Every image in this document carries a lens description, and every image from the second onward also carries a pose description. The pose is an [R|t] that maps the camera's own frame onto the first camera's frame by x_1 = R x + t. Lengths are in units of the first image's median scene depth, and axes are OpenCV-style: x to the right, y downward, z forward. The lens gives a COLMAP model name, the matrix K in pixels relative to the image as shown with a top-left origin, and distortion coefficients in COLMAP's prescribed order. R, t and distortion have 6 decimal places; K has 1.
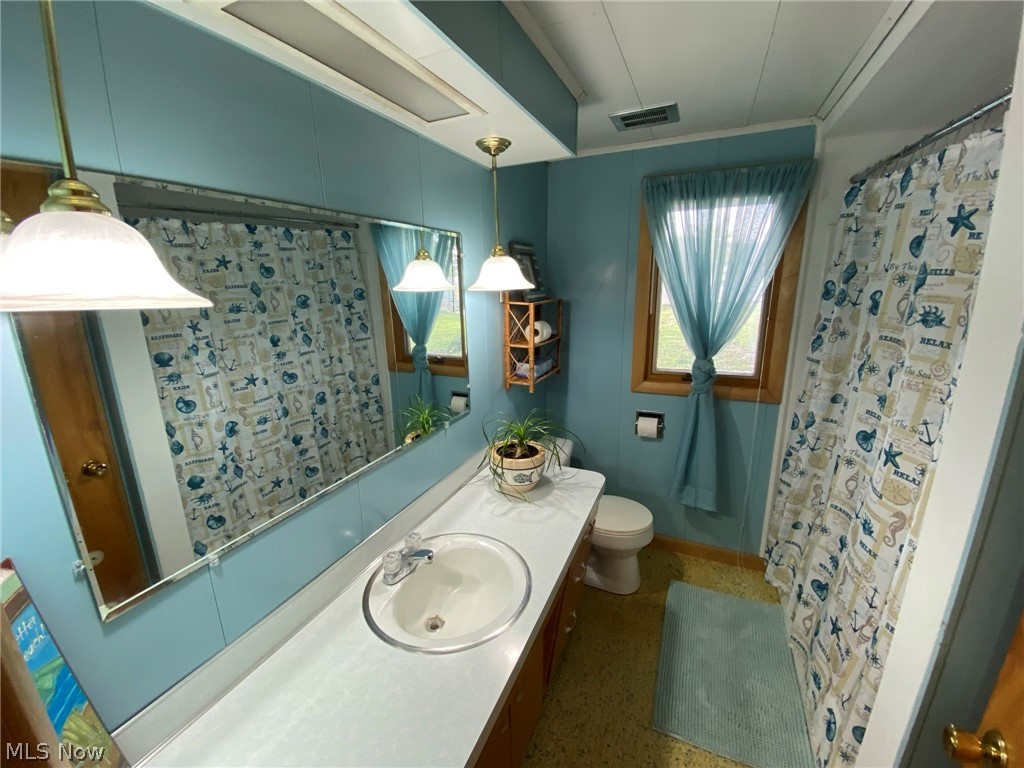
lens RADIAL K [[412.9, 0, 510.4], [0, 412.9, 384.4], [0, 0, 1]] dist [0.025389, -0.022267]
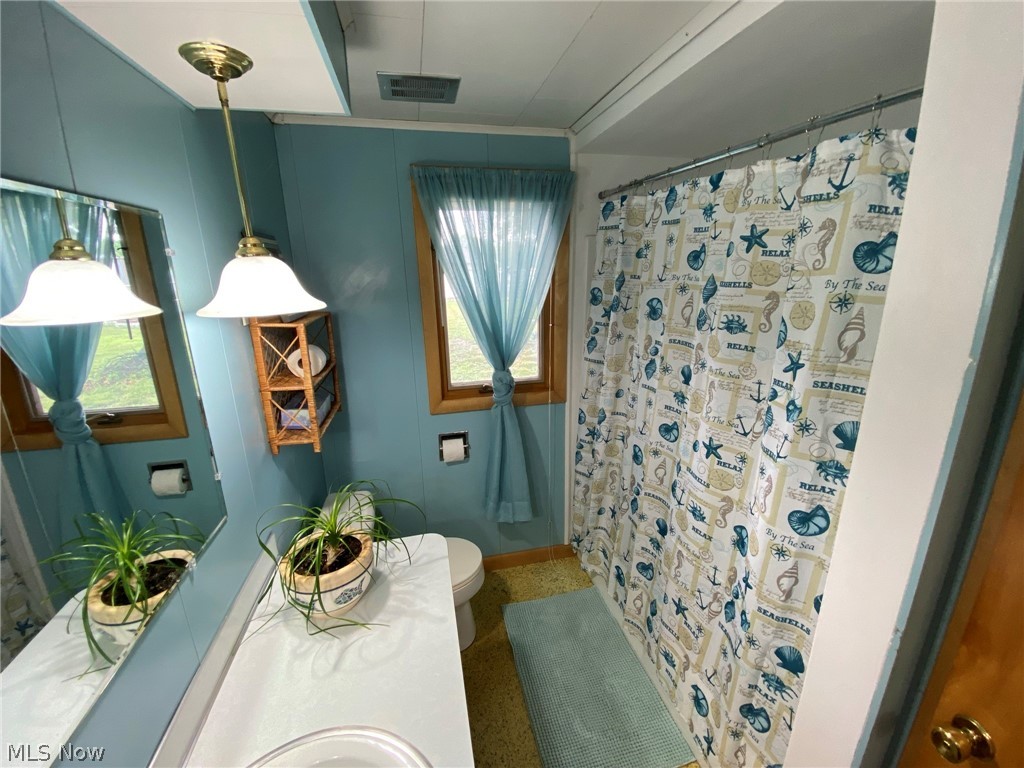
lens RADIAL K [[412.9, 0, 510.4], [0, 412.9, 384.4], [0, 0, 1]] dist [0.025389, -0.022267]
pose [[0.795434, -0.151869, 0.586703, -0.105645], [0.147799, 0.987474, 0.055227, -0.102973], [-0.587742, 0.042785, 0.807917, 0.300251]]
